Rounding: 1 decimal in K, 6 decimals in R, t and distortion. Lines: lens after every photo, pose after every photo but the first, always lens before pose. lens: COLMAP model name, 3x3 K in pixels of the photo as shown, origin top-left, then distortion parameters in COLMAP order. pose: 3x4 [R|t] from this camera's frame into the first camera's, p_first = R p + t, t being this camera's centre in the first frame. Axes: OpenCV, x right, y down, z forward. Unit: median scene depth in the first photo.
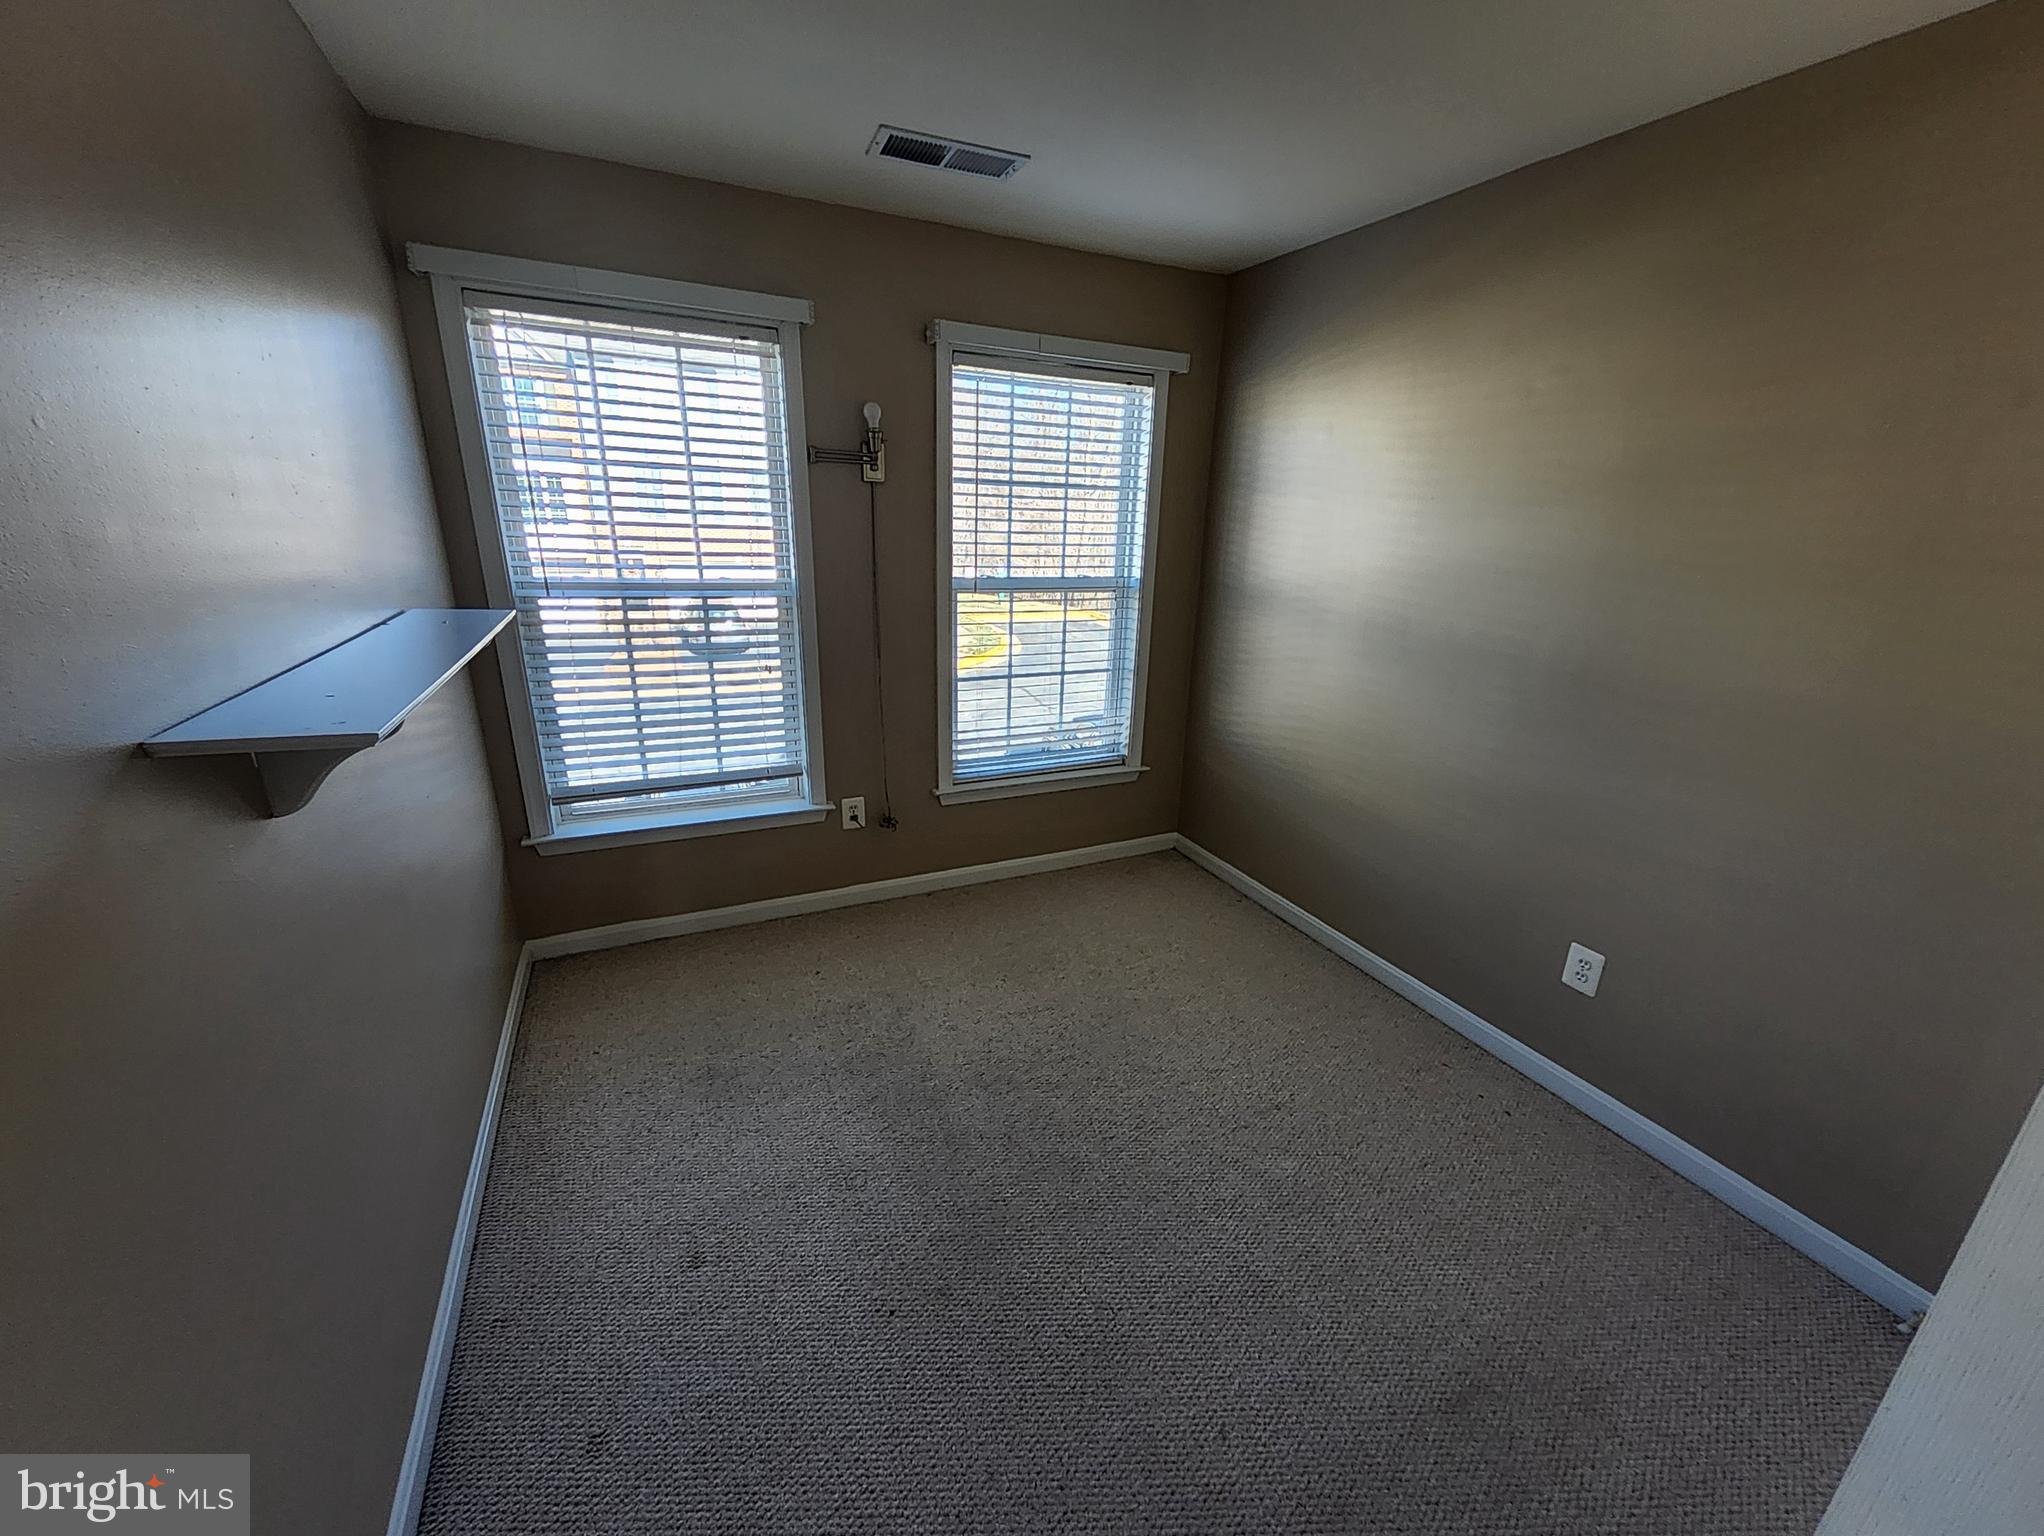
lens RADIAL K [[869.2, 0, 1024.9], [0, 869.2, 834.6], [0, 0, 1]] dist [0.000643, -0.000018]
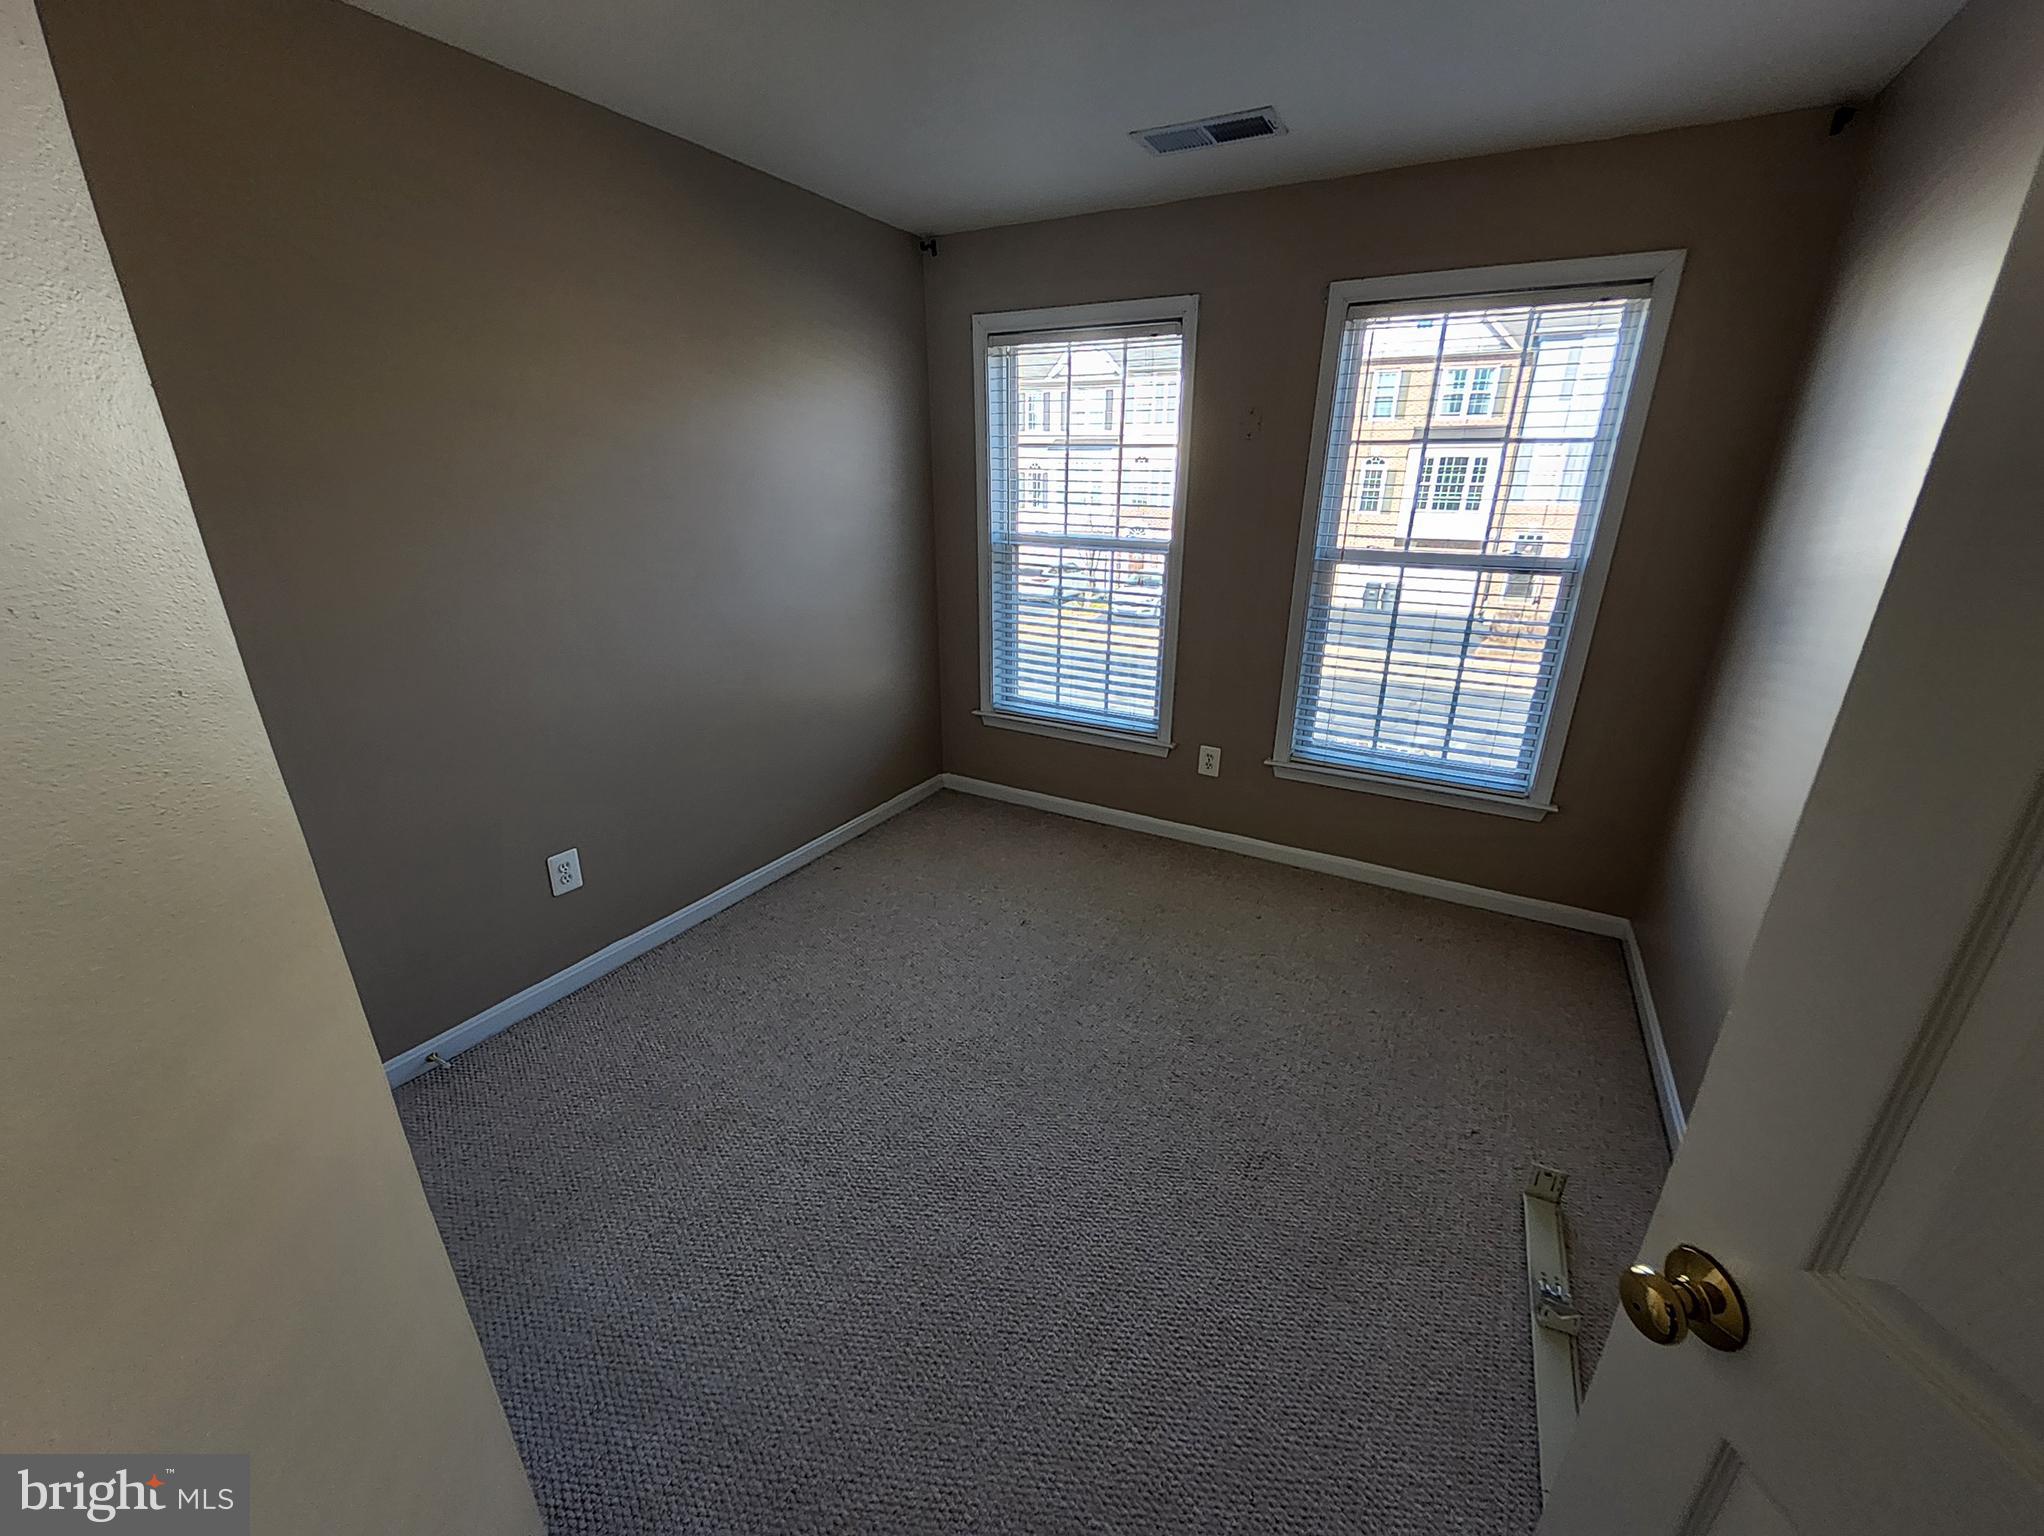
lens RADIAL K [[810.4, 0, 1022.0], [0, 810.4, 768.0], [0, 0, 1]] dist [-0.000483, -0.000130]
pose [[0.550400, 0.260941, -0.793076, 0.598267], [-0.281127, 0.952358, 0.118244, -0.090517], [0.786147, 0.157873, 0.597535, 0.295846]]
